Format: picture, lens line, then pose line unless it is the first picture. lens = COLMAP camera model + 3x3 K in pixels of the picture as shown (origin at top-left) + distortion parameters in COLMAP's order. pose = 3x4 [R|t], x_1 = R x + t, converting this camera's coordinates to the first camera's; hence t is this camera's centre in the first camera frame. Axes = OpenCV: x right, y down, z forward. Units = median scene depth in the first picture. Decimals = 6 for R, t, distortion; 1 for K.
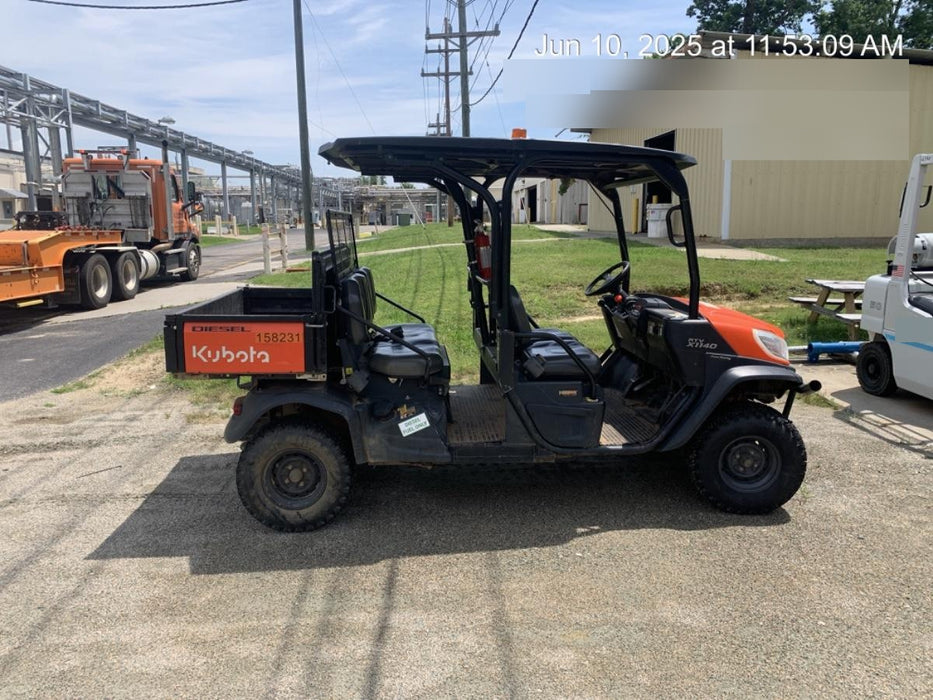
lens RADIAL K [[724.0, 0, 458.5], [0, 724.0, 312.0], [0, 0, 1]] dist [-0.005257, -0.000424]
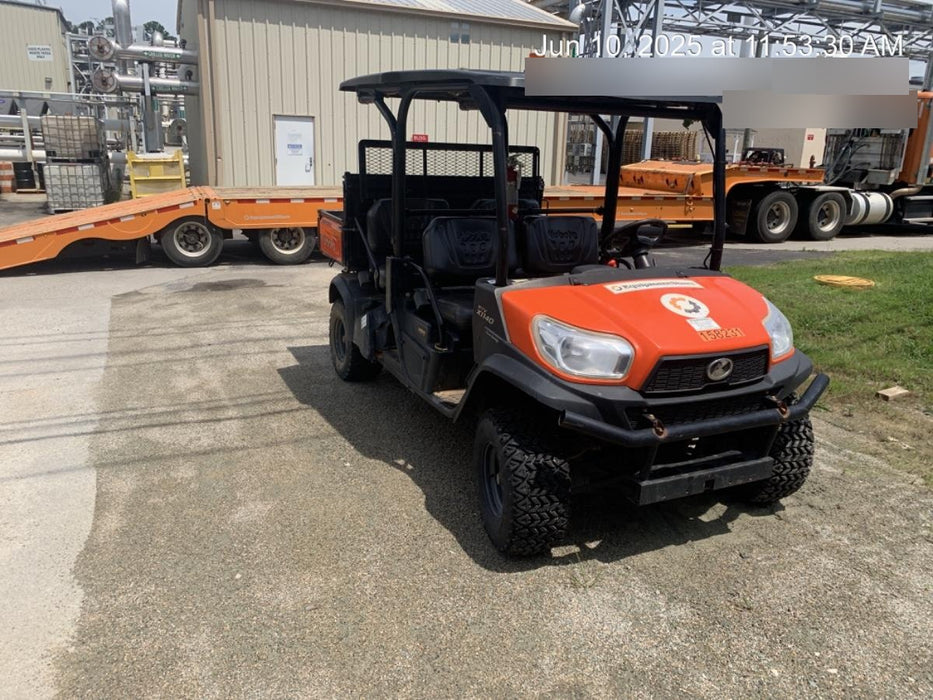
lens RADIAL K [[715.2, 0, 469.7], [0, 715.2, 345.8], [0, 0, 1]] dist [0.023823, -0.032405]
pose [[0.363295, 0.266818, -0.892651, 1.092269], [-0.153239, 0.962179, 0.225234, -0.103652], [0.918986, 0.054963, 0.390441, 0.700098]]
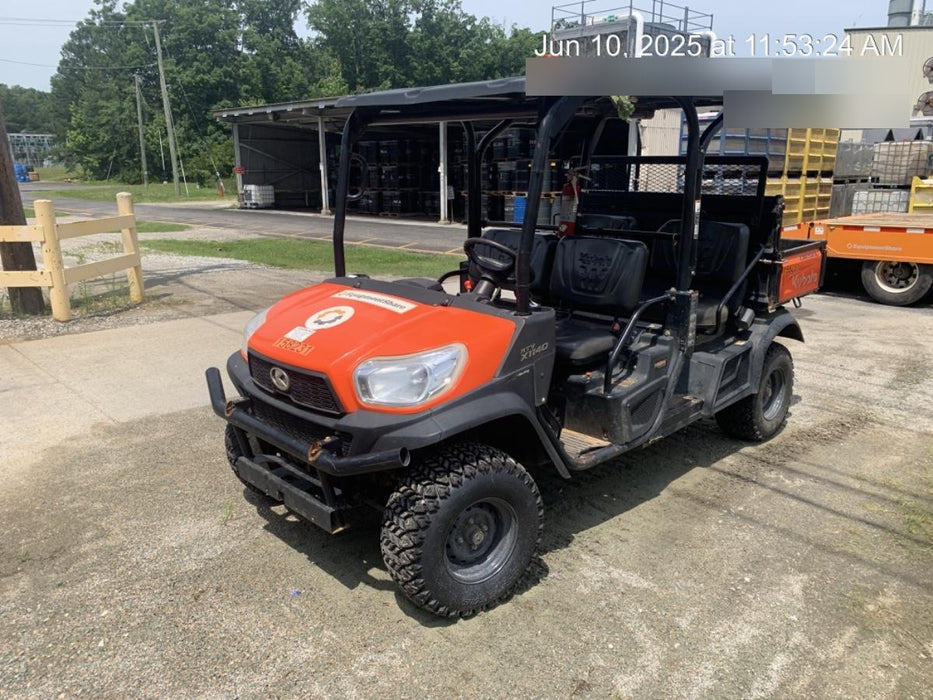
lens RADIAL K [[716.6, 0, 469.8], [0, 716.6, 354.1], [0, 0, 1]] dist [0.006827, -0.002381]
pose [[-0.754889, 0.178762, -0.631020, 0.832419], [-0.077316, 0.931173, 0.356286, -0.251424], [0.651279, 0.317744, -0.689111, 1.866753]]
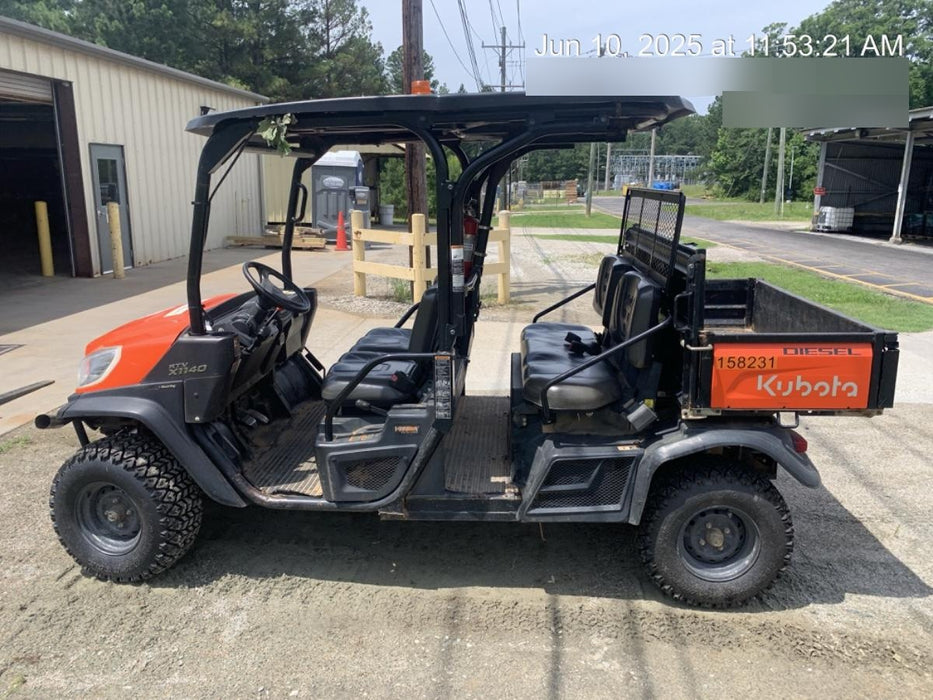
lens RADIAL K [[715.2, 0, 469.7], [0, 715.2, 345.8], [0, 0, 1]] dist [0.023823, -0.032405]
pose [[-0.992108, -0.026957, 0.122452, -0.079616], [0.017637, 0.936902, 0.349146, -0.290213], [-0.124137, 0.348550, -0.929033, 2.081759]]
